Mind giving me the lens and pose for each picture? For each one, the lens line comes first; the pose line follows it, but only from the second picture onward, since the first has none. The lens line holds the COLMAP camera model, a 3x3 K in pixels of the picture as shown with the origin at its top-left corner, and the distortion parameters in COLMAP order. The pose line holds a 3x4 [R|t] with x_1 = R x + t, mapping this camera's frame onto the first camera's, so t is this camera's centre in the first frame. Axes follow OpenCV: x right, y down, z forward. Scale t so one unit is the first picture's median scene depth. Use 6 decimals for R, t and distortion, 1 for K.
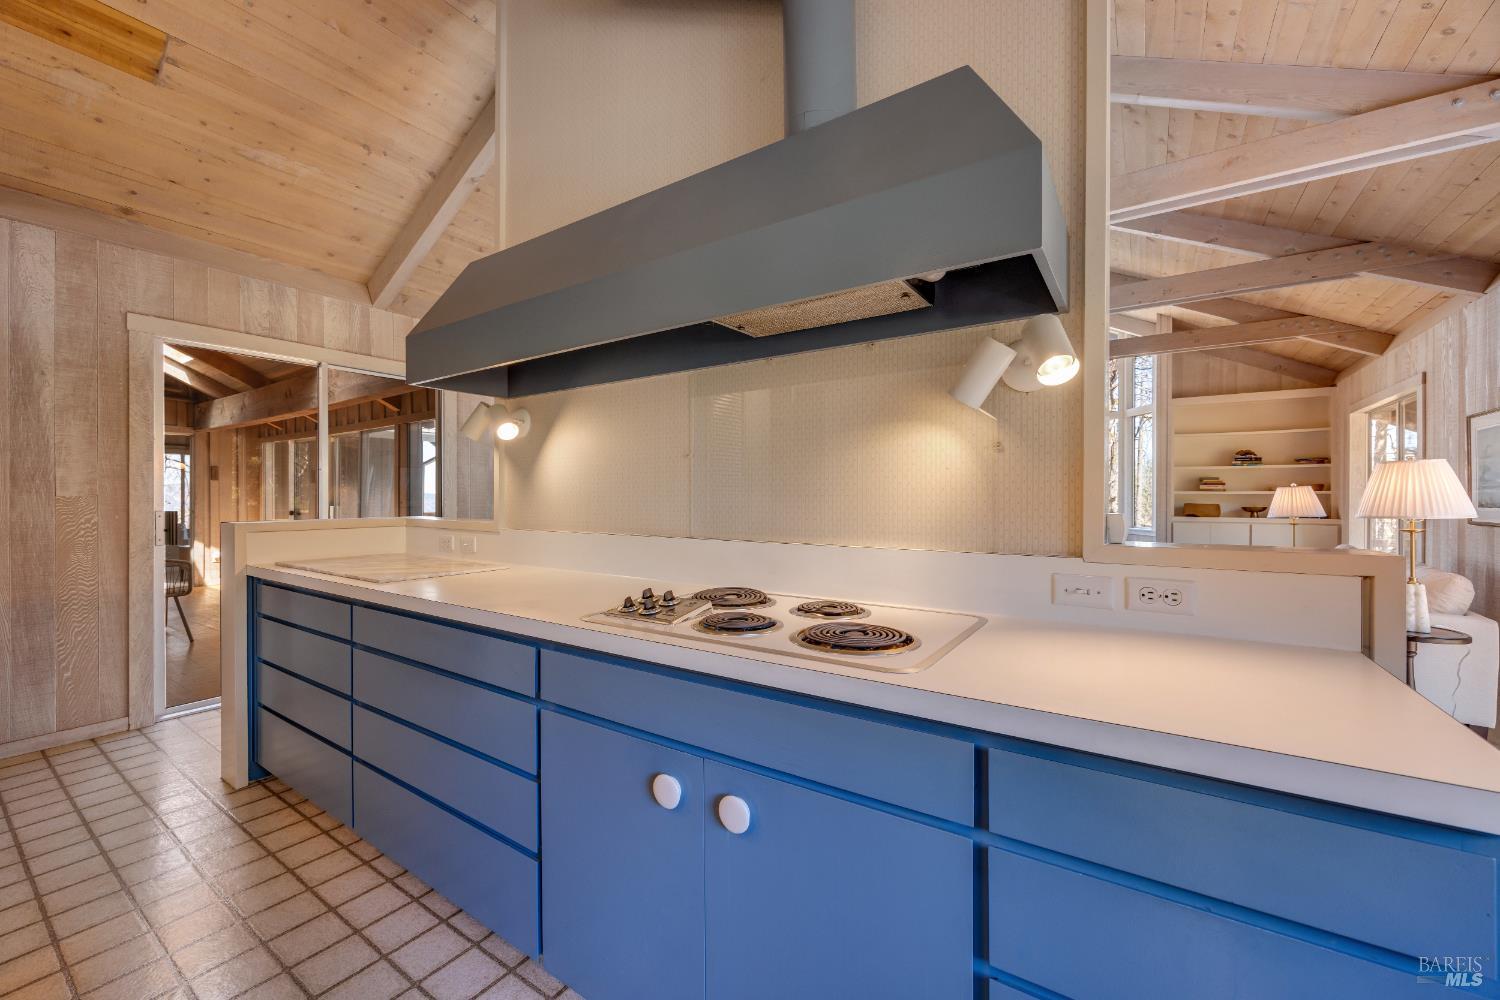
lens RADIAL K [[576.8, 0, 751.2], [0, 576.8, 496.8], [0, 0, 1]] dist [0.001102, 0.000023]
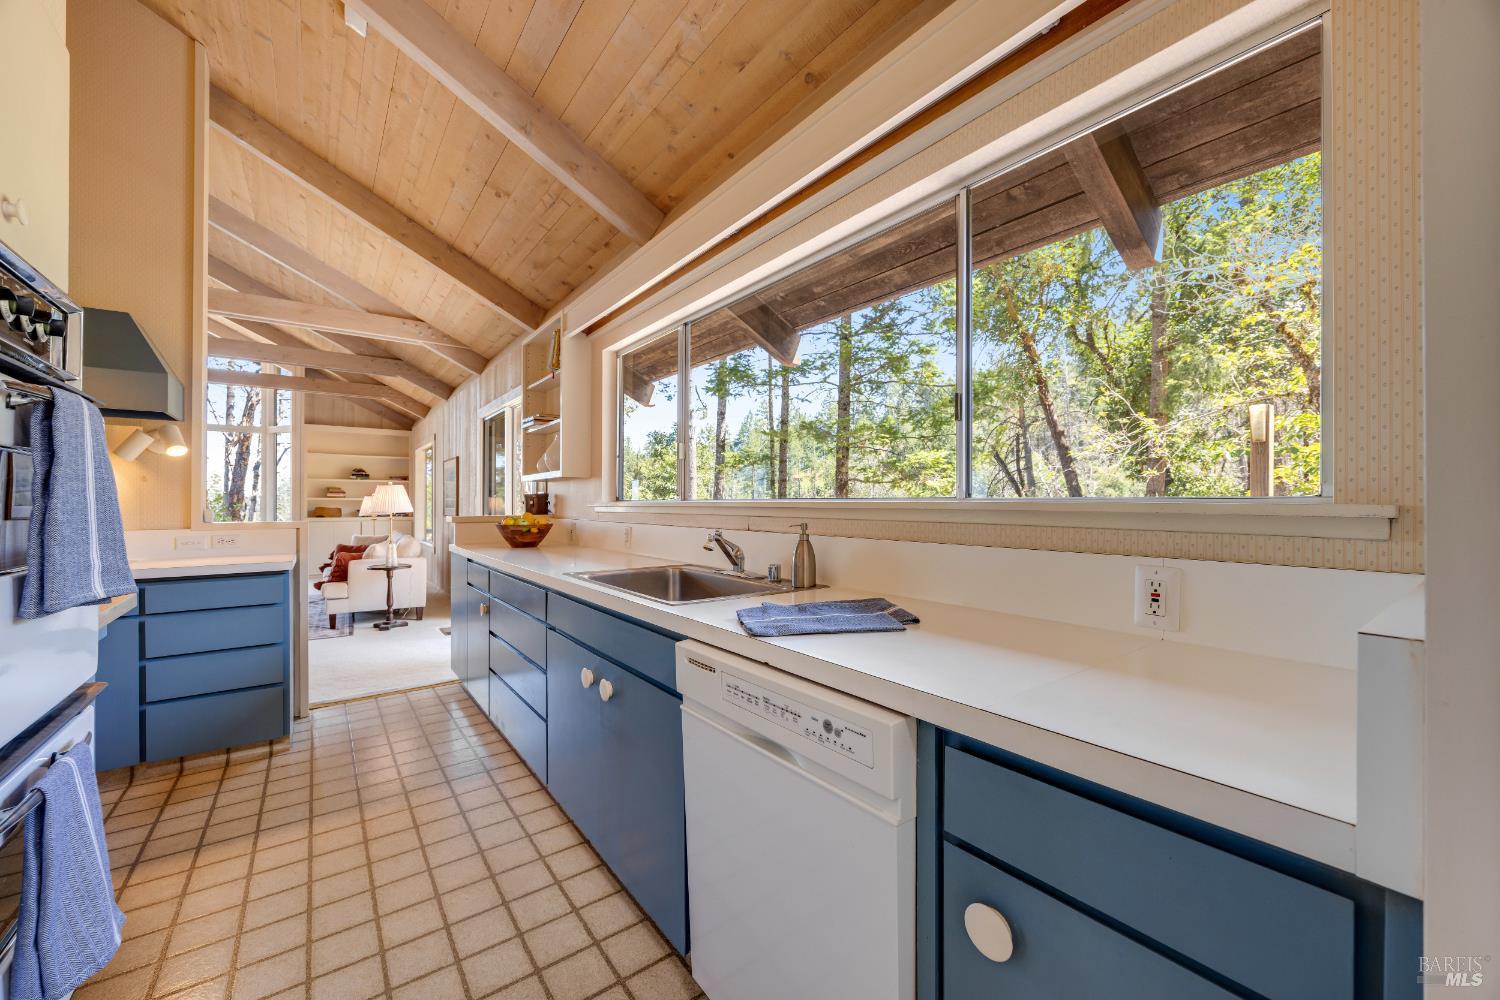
lens RADIAL K [[584.3, 0, 762.7], [0, 584.3, 497.6], [0, 0, 1]] dist [-0.017211, 0.000182]
pose [[0.308281, 0.002545, 0.951292, -0.222796], [0.004625, 0.999981, -0.004174, -0.000426], [-0.951284, 0.005687, 0.308263, -0.462709]]
